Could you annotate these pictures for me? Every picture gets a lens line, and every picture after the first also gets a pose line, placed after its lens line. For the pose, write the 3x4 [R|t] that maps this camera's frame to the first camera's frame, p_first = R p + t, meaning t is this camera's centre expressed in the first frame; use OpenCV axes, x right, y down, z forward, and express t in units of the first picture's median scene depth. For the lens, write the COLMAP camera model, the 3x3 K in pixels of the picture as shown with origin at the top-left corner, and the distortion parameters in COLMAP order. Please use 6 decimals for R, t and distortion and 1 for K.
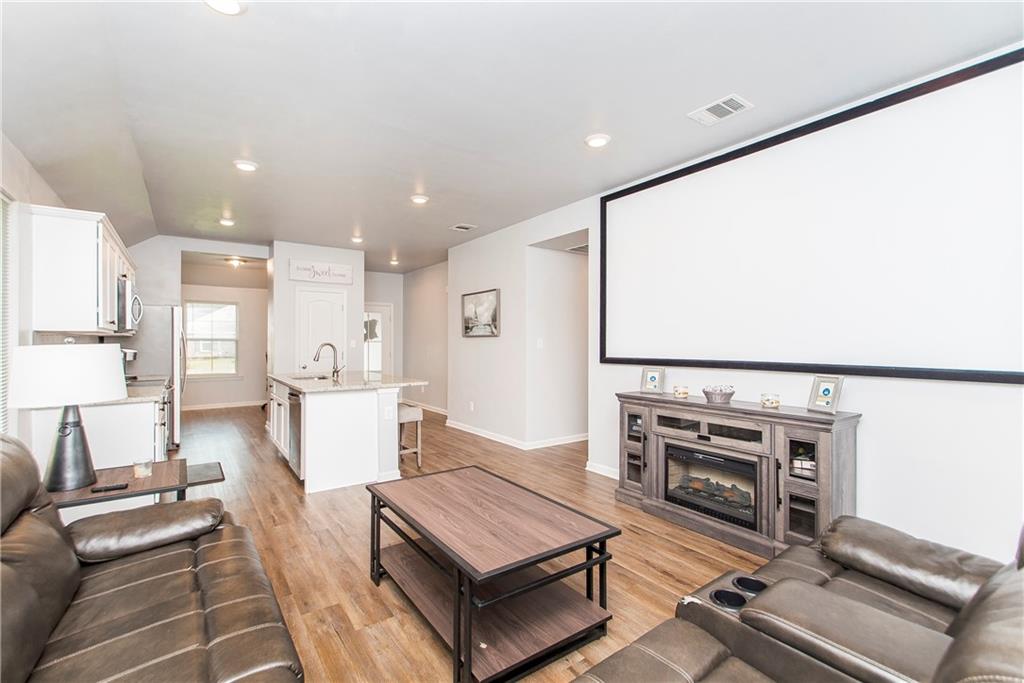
lens RADIAL K [[444.2, 0, 505.2], [0, 444.2, 342.3], [0, 0, 1]] dist [0.019871, -0.002879]
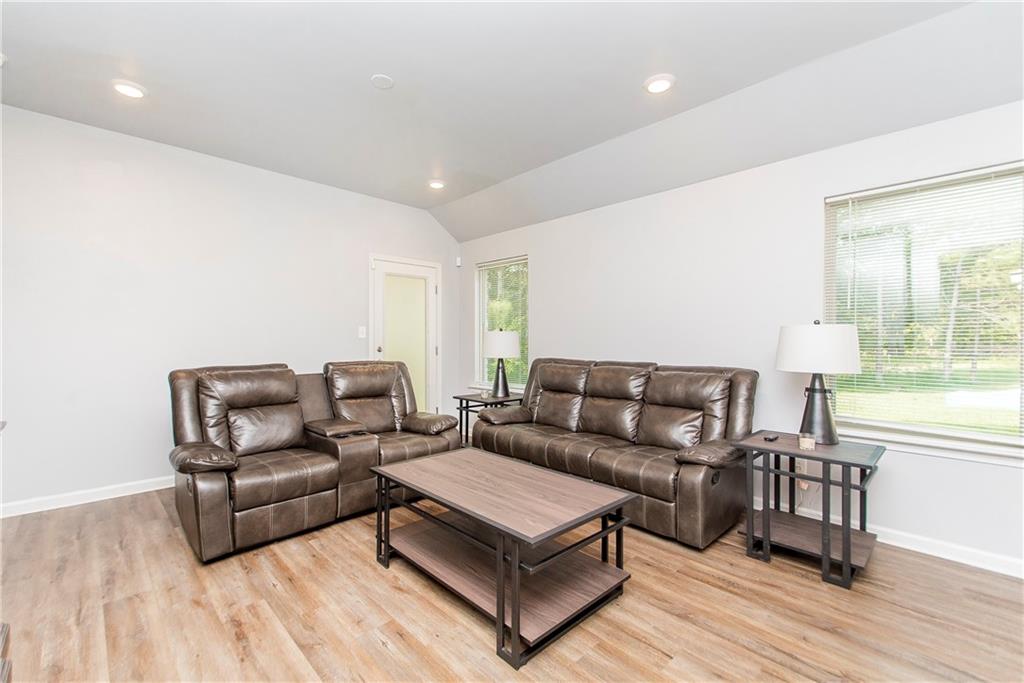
lens RADIAL K [[444.2, 0, 494.8], [0, 444.2, 332.4], [0, 0, 1]] dist [0.019871, -0.002879]
pose [[-0.992593, -0.005163, -0.121379, 0.026870], [-0.002622, 0.999774, -0.021088, 0.025556], [0.121460, -0.020614, -0.992382, 1.015024]]
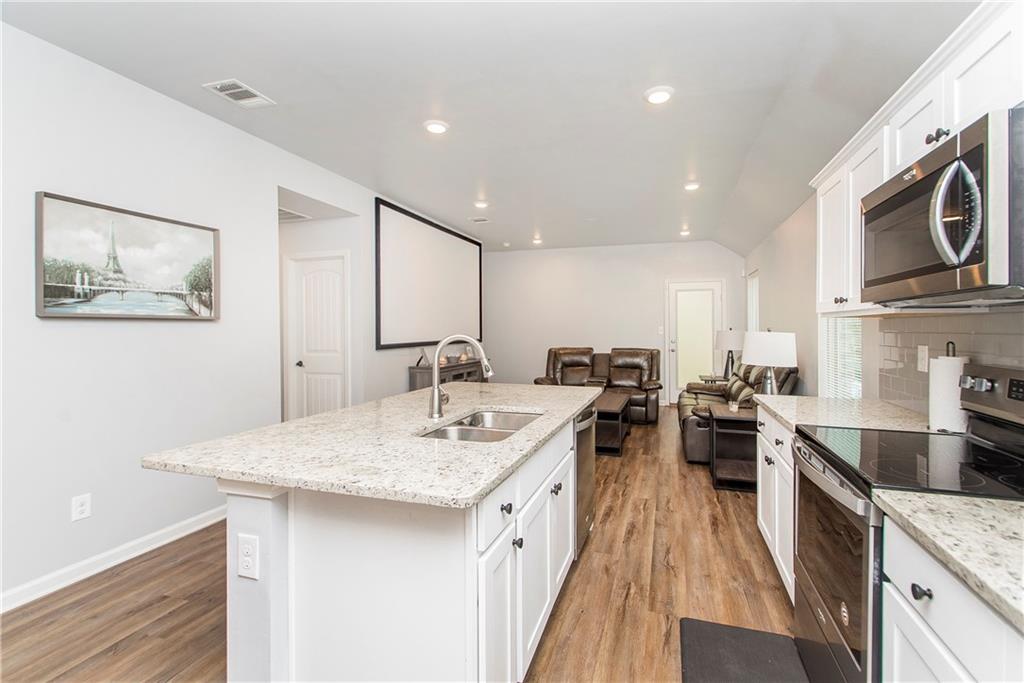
lens RADIAL K [[444.2, 0, 530.3], [0, 444.2, 327.2], [0, 0, 1]] dist [0.019871, -0.002879]
pose [[-0.599914, 0.000676, 0.800064, -0.865184], [-0.000734, 0.999999, -0.001396, -0.006871], [-0.800064, -0.001424, -0.599913, 1.340883]]
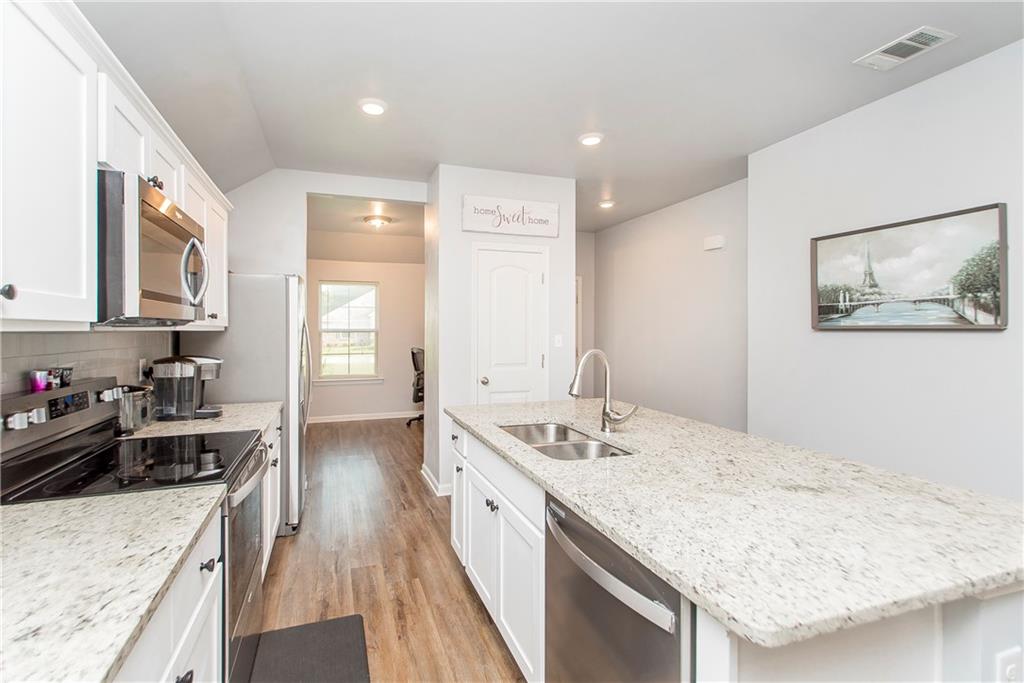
lens RADIAL K [[444.2, 0, 475.2], [0, 444.2, 334.2], [0, 0, 1]] dist [0.019871, -0.002879]
pose [[0.953960, 0.004631, -0.299900, -0.428255], [-0.001002, 0.999924, 0.012252, -0.018796], [0.299934, -0.011388, 0.953892, 0.659763]]
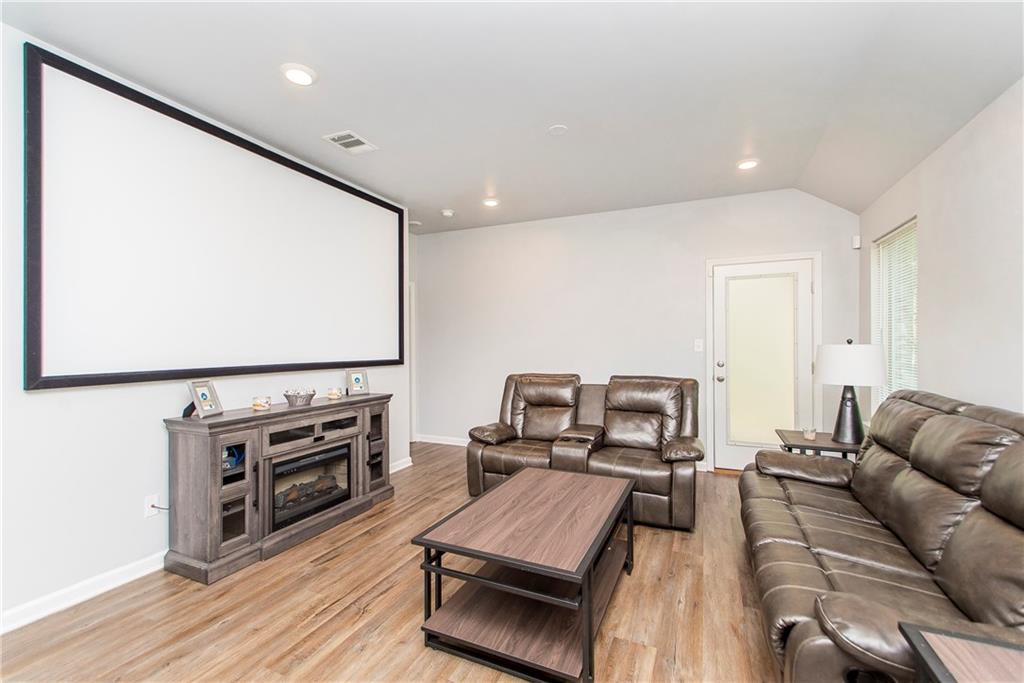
lens RADIAL K [[444.2, 0, 502.1], [0, 444.2, 340.5], [0, 0, 1]] dist [0.019871, -0.002879]
pose [[-0.492338, 0.006823, 0.870377, -0.458500], [0.001998, 0.999975, -0.006709, -0.001847], [-0.870402, -0.001564, -0.492339, 0.801247]]
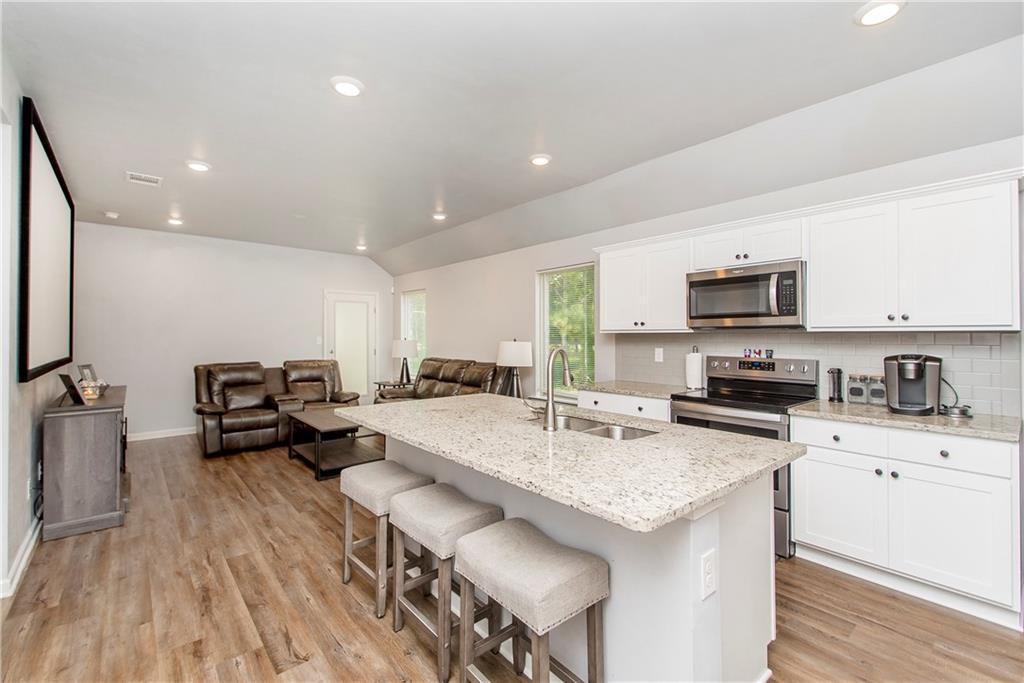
lens RADIAL K [[444.2, 0, 500.7], [0, 444.2, 327.9], [0, 0, 1]] dist [0.019871, -0.002879]
pose [[-0.998122, -0.000052, -0.061262, -0.362173], [0.001343, 0.999741, -0.022732, -0.007175], [0.061247, -0.022771, -0.997863, 1.612351]]
